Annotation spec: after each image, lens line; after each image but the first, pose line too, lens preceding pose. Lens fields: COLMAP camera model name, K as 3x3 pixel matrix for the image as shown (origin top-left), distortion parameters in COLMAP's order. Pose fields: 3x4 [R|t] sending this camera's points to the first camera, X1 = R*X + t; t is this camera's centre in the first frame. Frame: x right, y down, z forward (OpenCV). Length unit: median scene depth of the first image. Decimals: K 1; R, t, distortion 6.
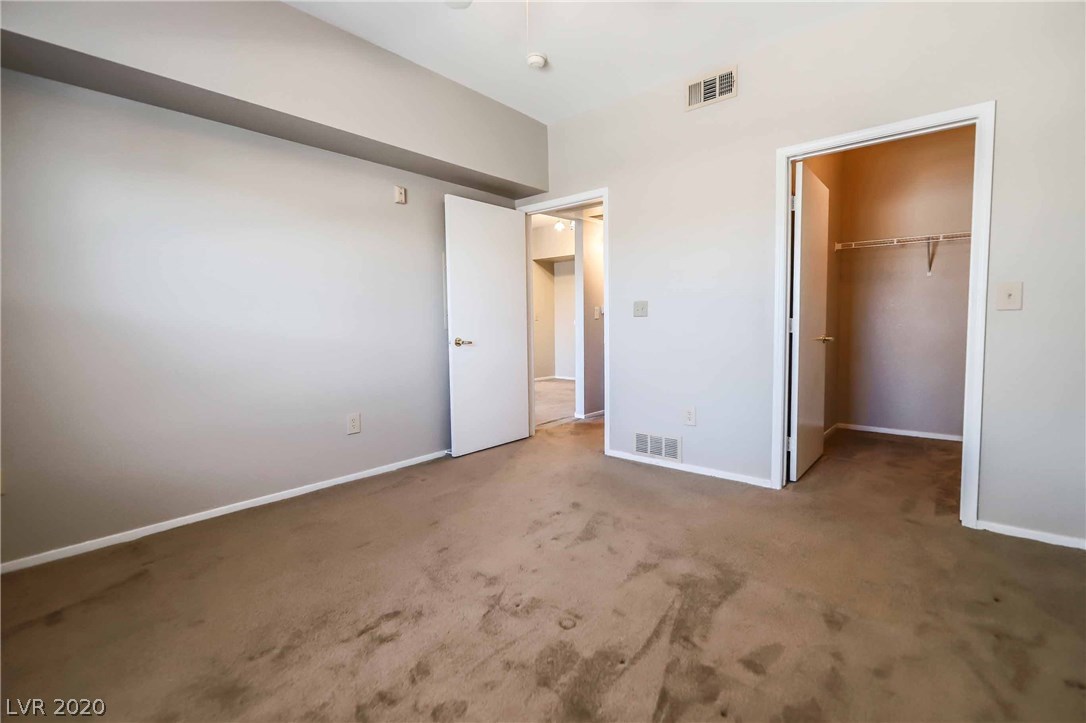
lens RADIAL K [[475.8, 0, 542.8], [0, 475.8, 353.3], [0, 0, 1]] dist [-0.000411, -0.001147]
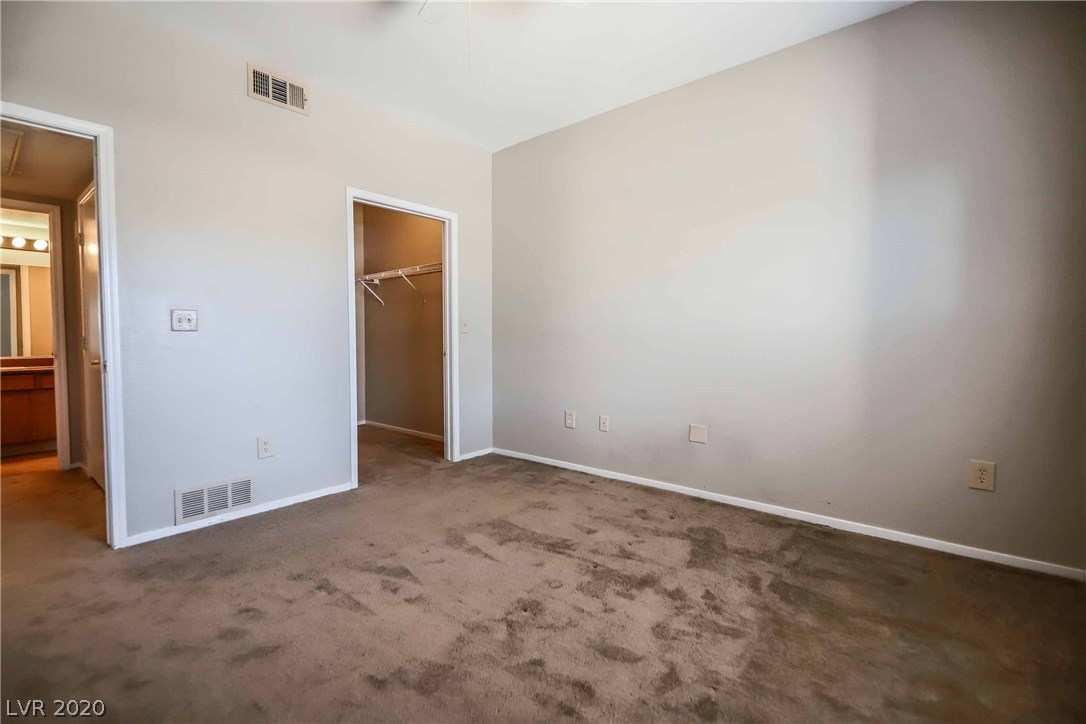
lens RADIAL K [[475.8, 0, 542.8], [0, 475.8, 353.8], [0, 0, 1]] dist [-0.000411, -0.001147]
pose [[-0.001211, -0.022349, 0.999750, -0.777740], [0.065470, 0.997604, 0.022380, -0.032991], [-0.997854, 0.065480, 0.000255, 0.673084]]
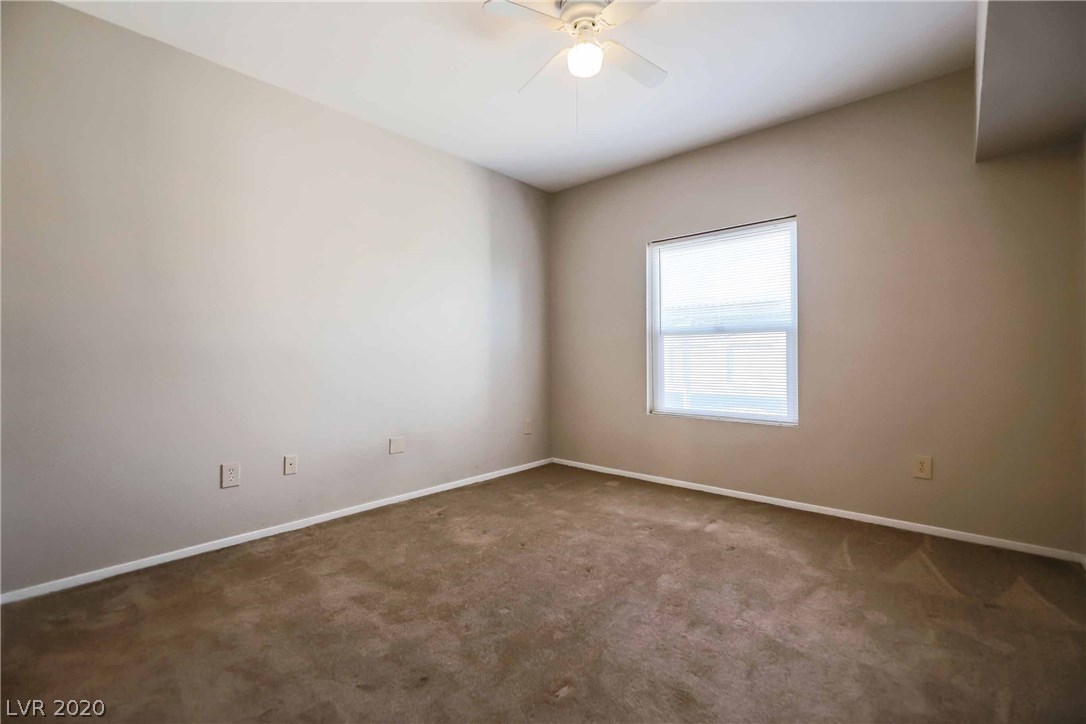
lens RADIAL K [[475.8, 0, 542.8], [0, 475.8, 353.8], [0, 0, 1]] dist [-0.000411, -0.001147]
pose [[-0.999367, 0.012758, 0.033213, 0.011606], [0.014814, 0.997939, 0.062431, -0.118917], [-0.032348, 0.062883, -0.997497, 1.665251]]
